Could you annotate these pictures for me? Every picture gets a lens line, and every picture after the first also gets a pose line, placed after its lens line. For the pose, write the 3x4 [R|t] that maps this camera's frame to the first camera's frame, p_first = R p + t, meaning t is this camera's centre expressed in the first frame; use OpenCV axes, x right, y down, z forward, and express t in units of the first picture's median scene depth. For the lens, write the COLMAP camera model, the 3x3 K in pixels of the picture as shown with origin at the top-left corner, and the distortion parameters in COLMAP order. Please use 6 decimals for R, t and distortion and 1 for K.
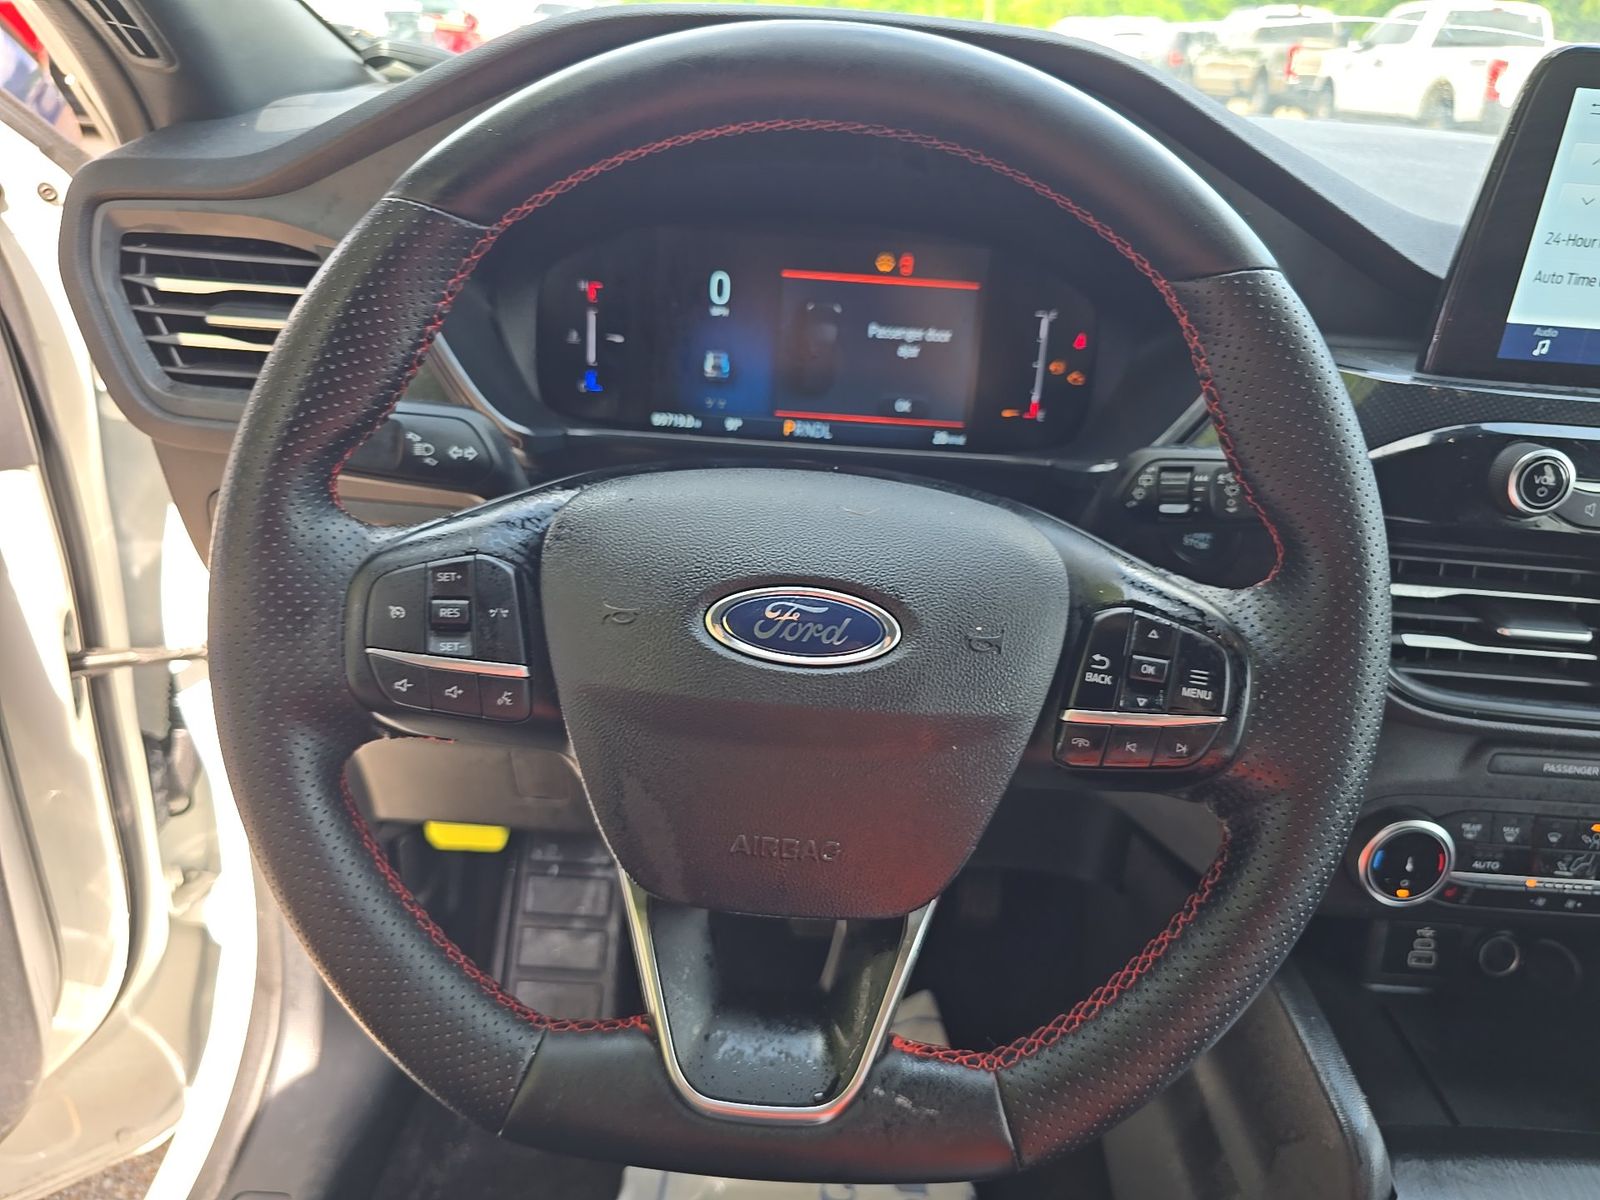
lens RADIAL K [[1088.3, 0, 808.2], [0, 1088.3, 601.1], [0, 0, 1]] dist [0.019561, -0.023778]
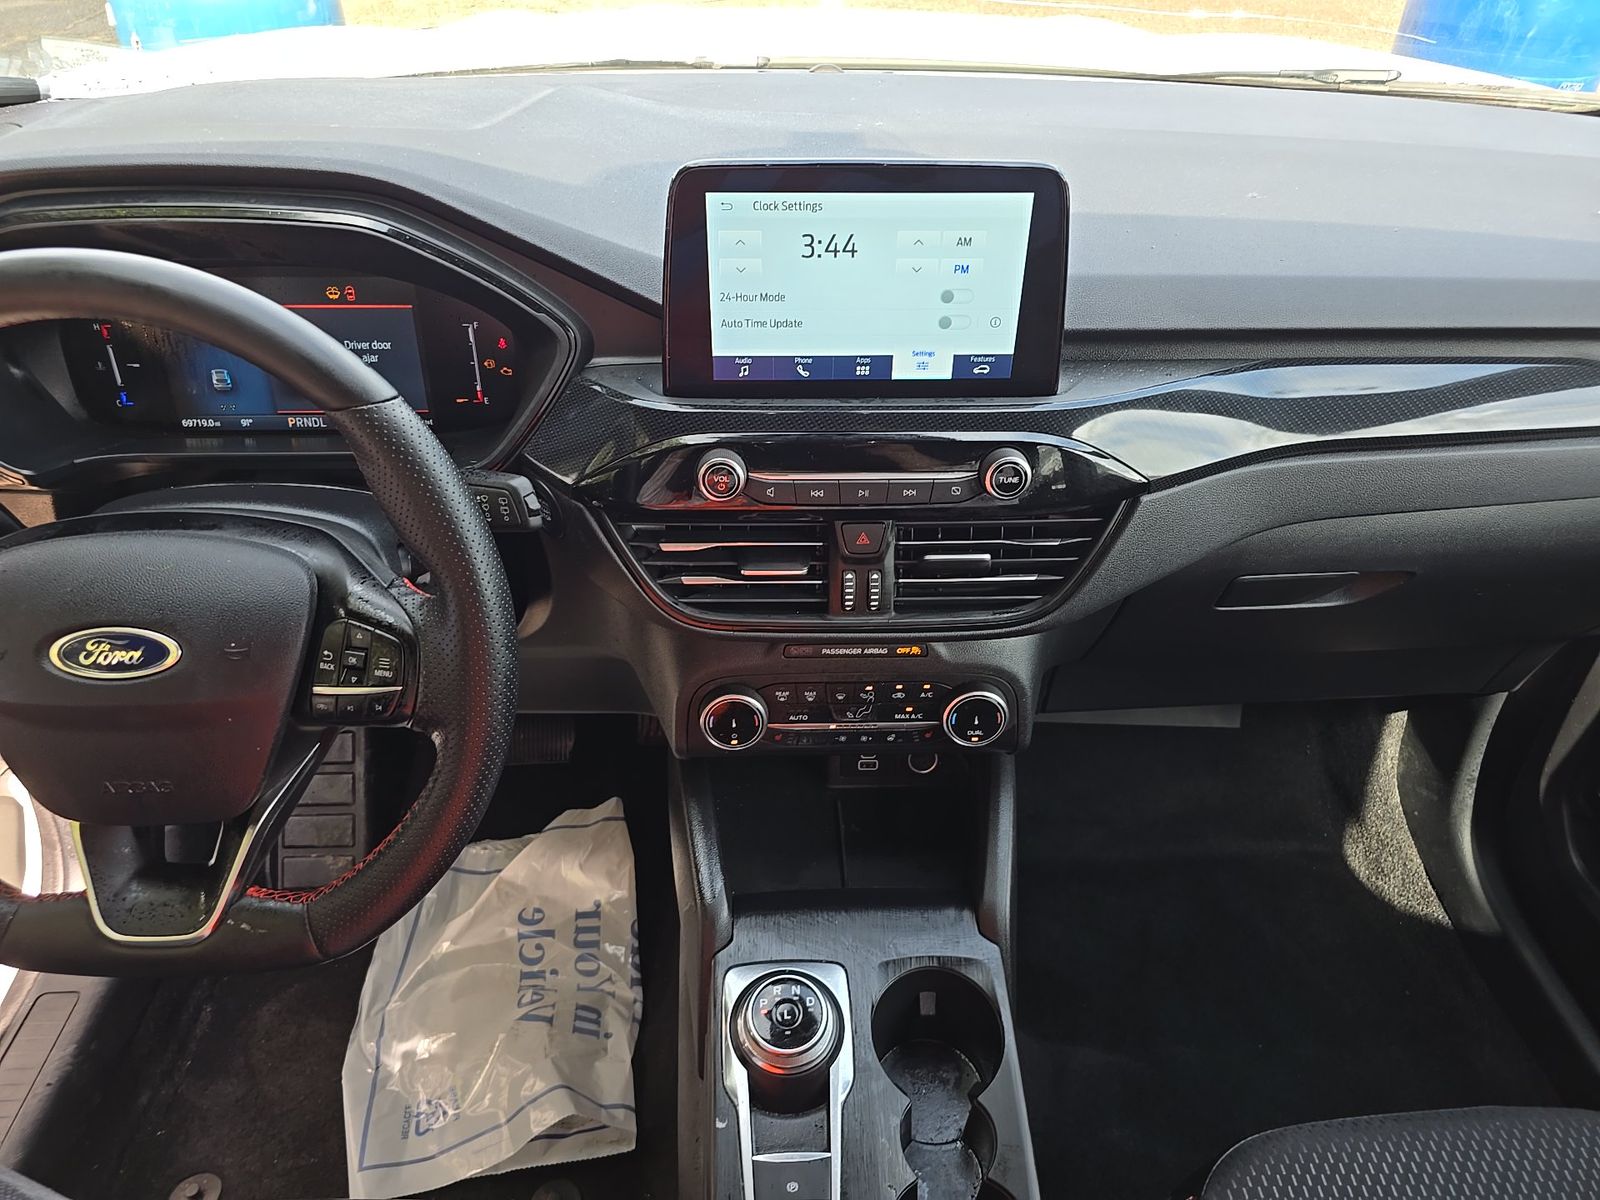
lens RADIAL K [[1085.3, 0, 808.2], [0, 1085.3, 587.1], [0, 0, 1]] dist [0.082278, -0.076998]
pose [[0.997240, -0.074122, 0.004383, 0.648766], [0.071932, 0.979036, 0.190562, -0.197304], [-0.018416, -0.189721, 0.981665, -0.365313]]
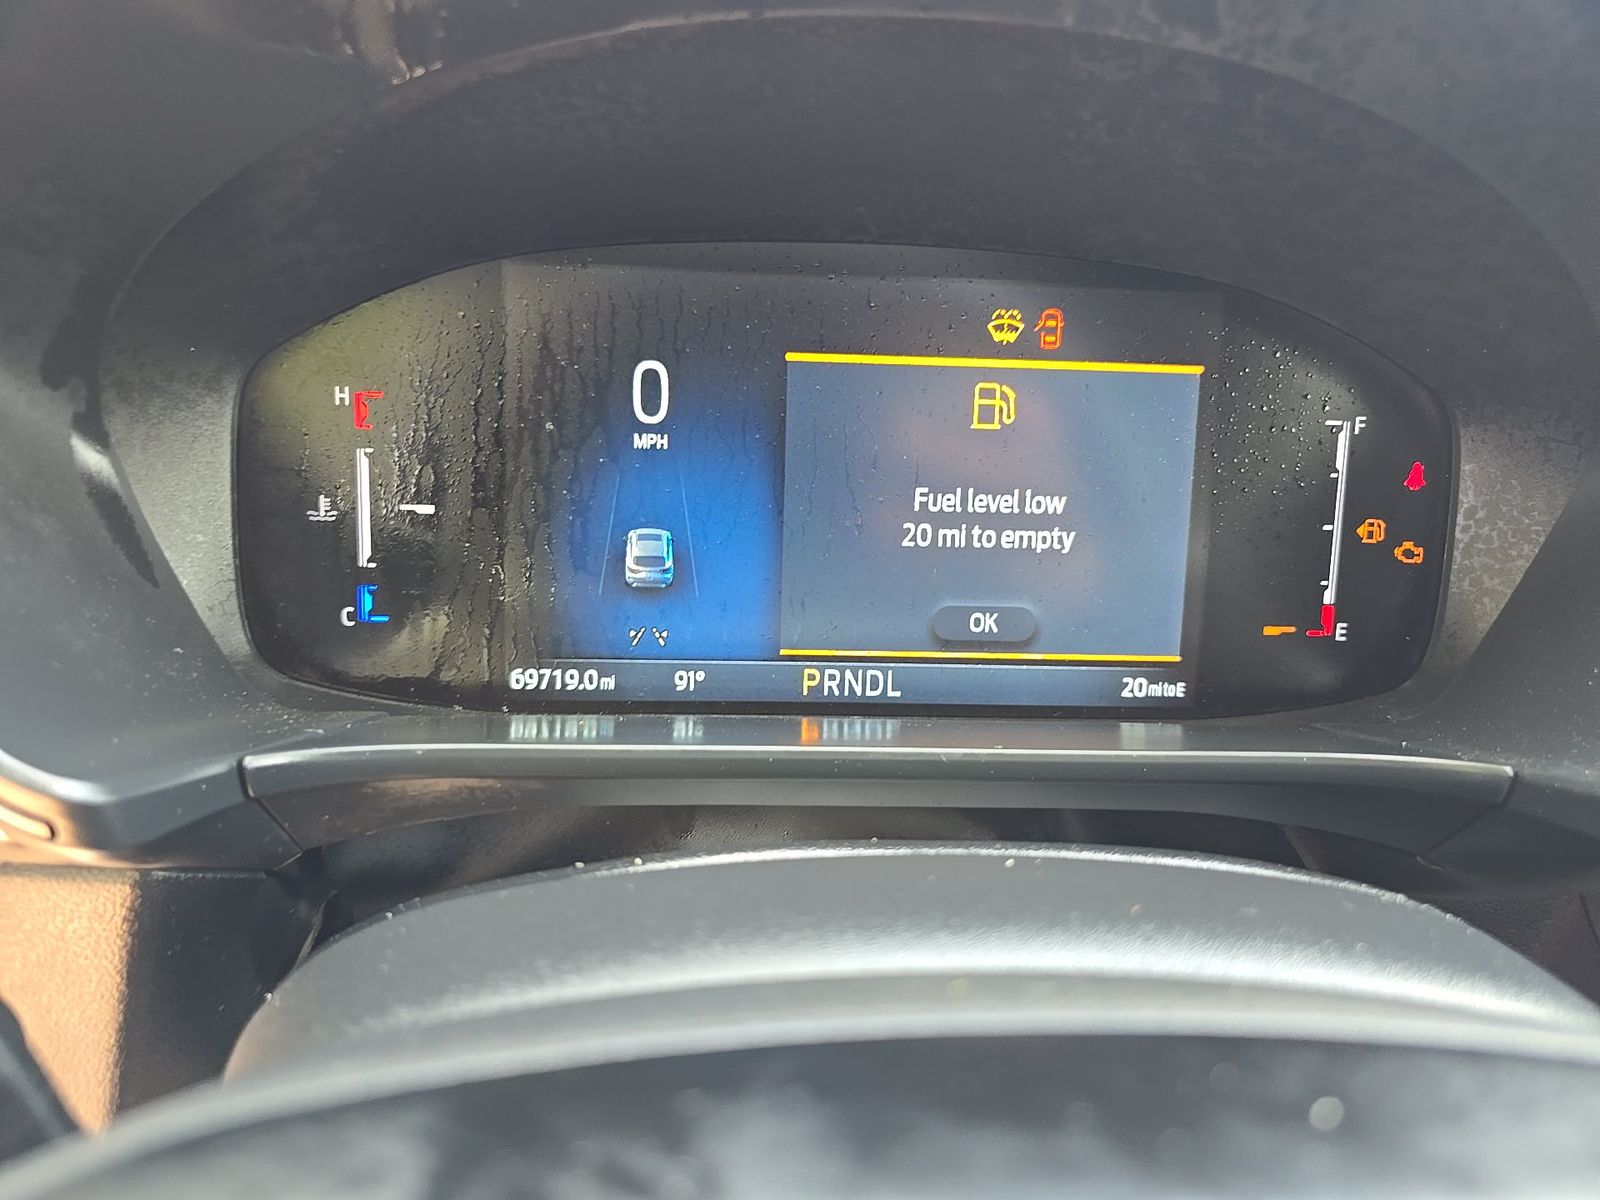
lens RADIAL K [[1088.3, 0, 808.2], [0, 1088.3, 601.1], [0, 0, 1]] dist [0.019561, -0.023778]
pose [[0.997195, -0.043922, 0.060610, -0.050928], [0.052121, 0.988622, -0.141103, -0.146317], [-0.053723, 0.143866, 0.988138, 0.617252]]
